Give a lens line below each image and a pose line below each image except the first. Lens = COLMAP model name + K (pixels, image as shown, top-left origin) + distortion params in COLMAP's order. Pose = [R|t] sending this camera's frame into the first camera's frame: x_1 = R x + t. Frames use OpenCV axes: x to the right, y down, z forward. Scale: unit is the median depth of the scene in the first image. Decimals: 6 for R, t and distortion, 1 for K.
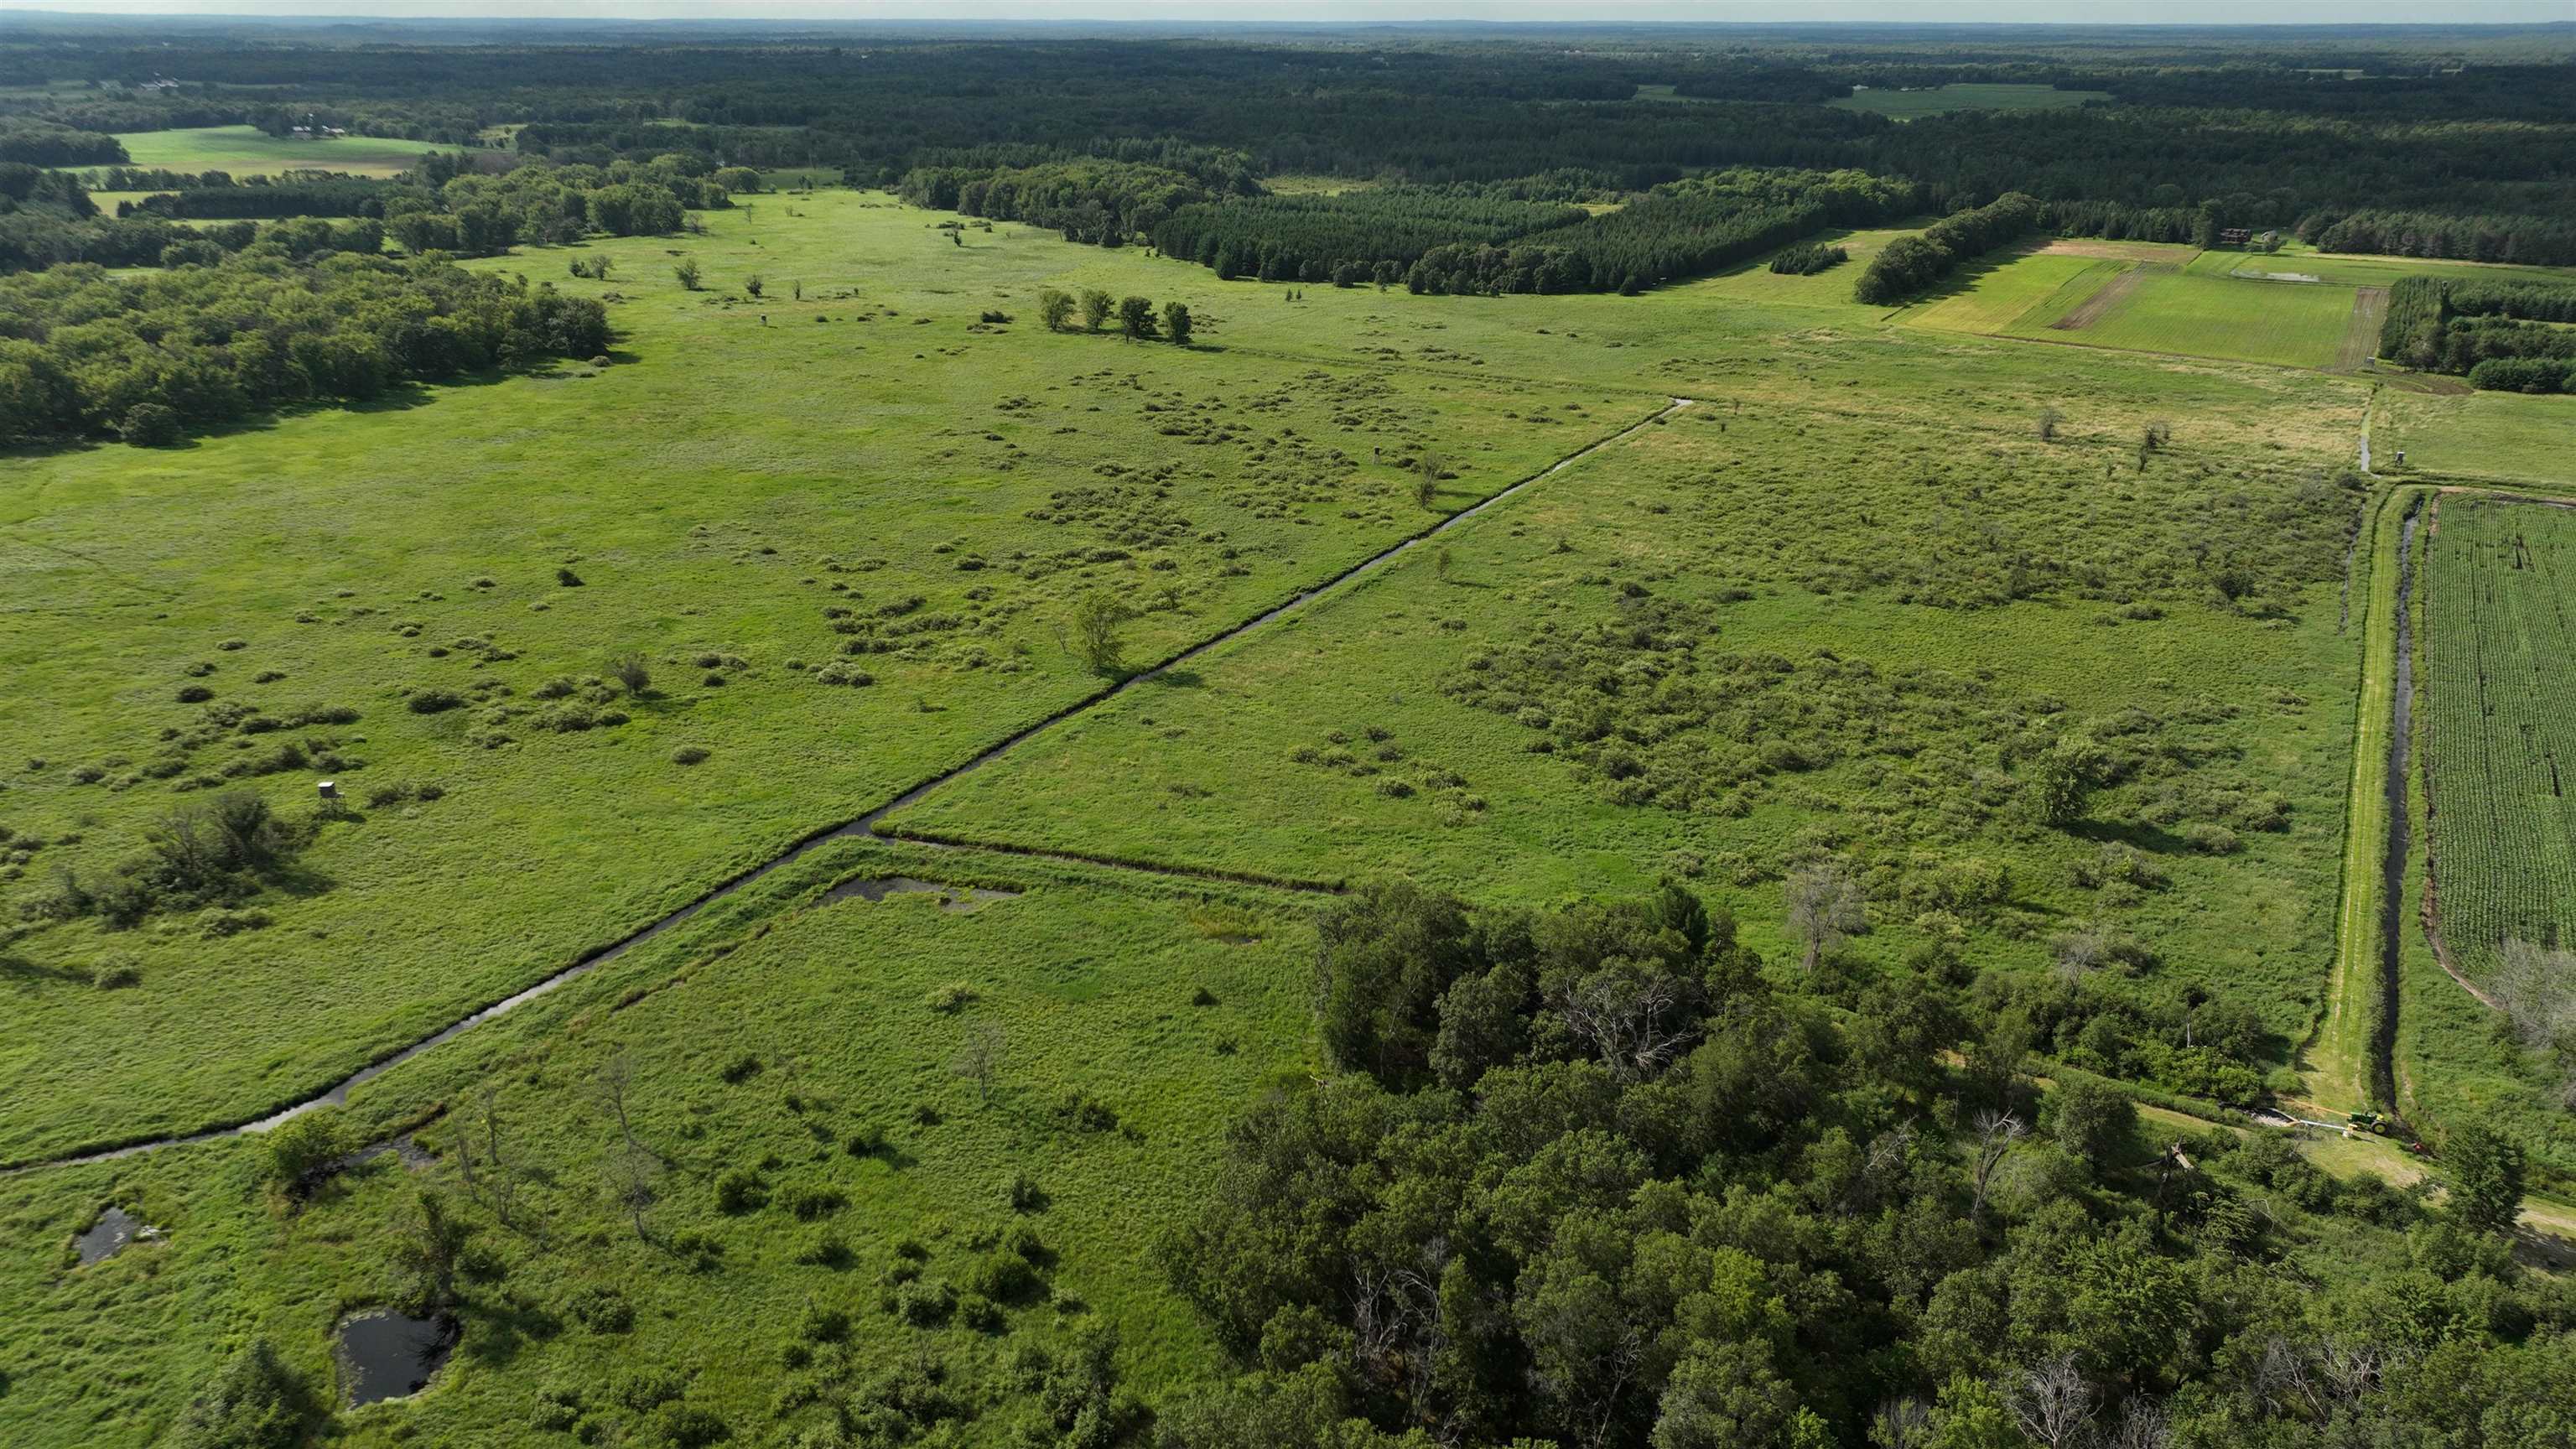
lens RADIAL K [[1828.6, 0, 1291.1], [0, 1828.6, 718.5], [0, 0, 1]] dist [-0.007397, 0.035005]
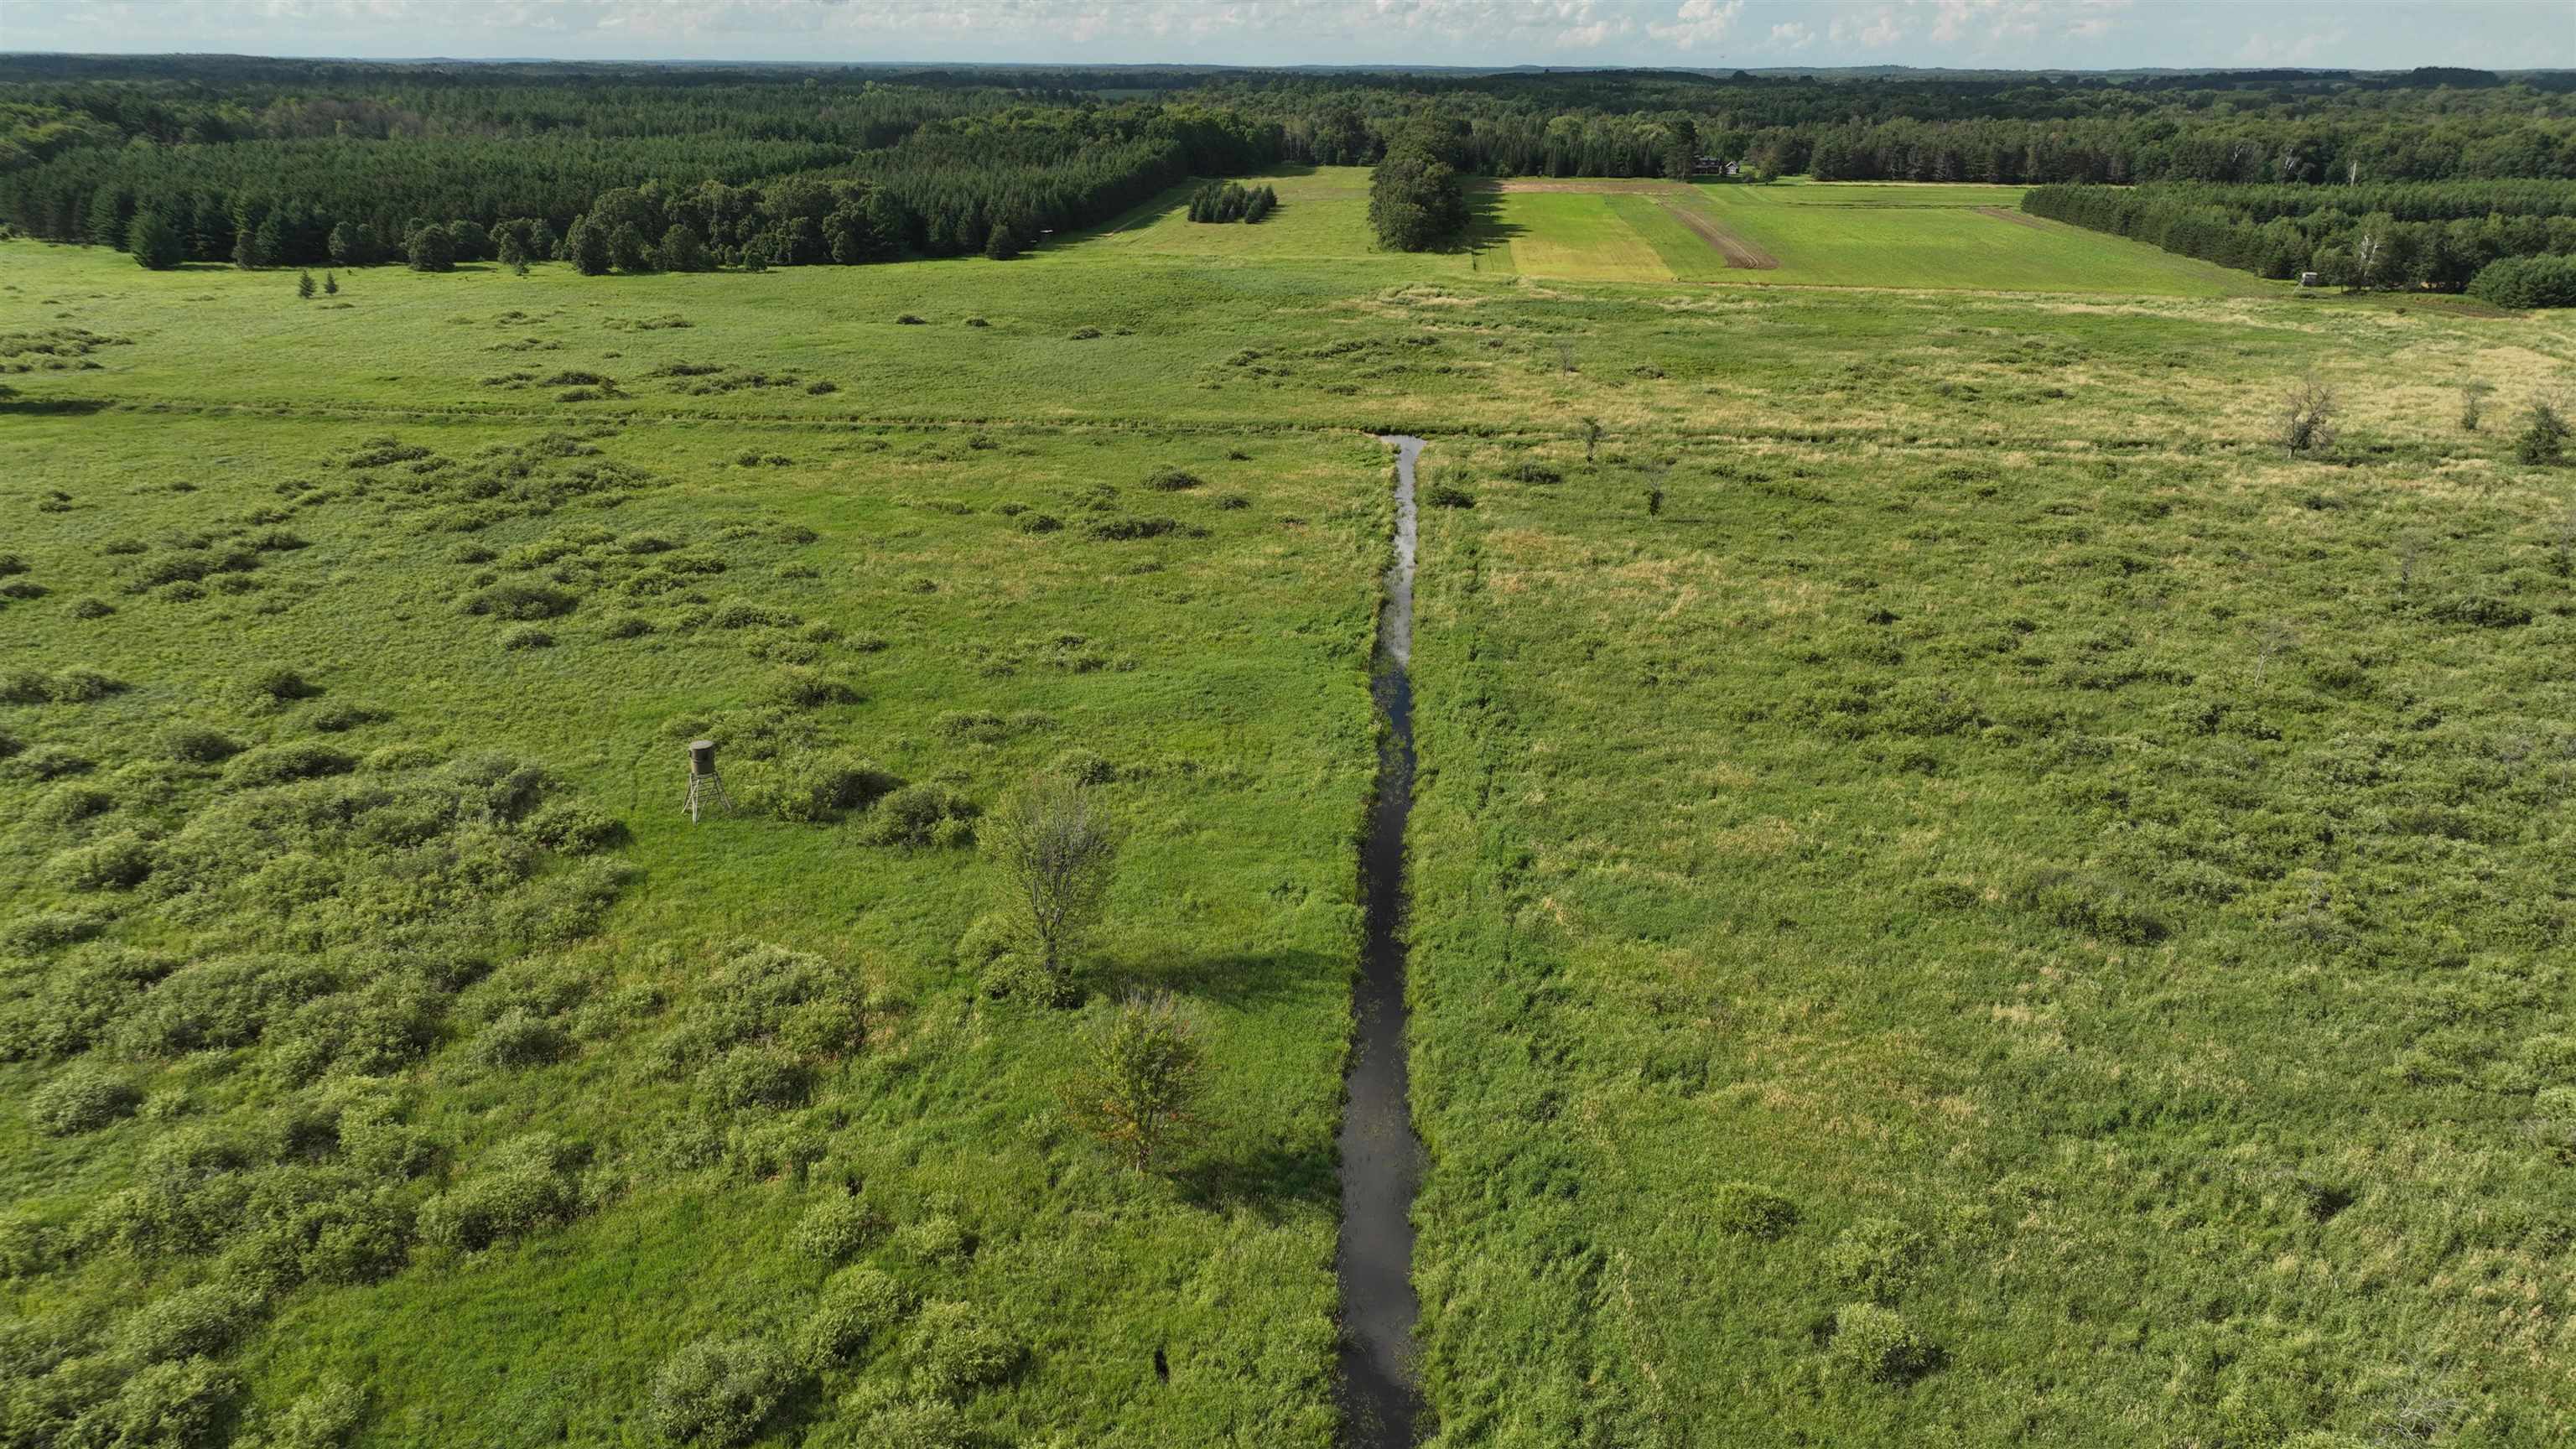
lens RADIAL K [[1823.3, 0, 1291.4], [0, 1823.3, 720.2], [0, 0, 1]] dist [0.003666, 0.020839]
pose [[0.895035, -0.149020, 0.420364, 0.010577], [0.157340, 0.987430, 0.015039, -0.088453], [-0.417321, 0.052679, 0.907231, 0.468927]]
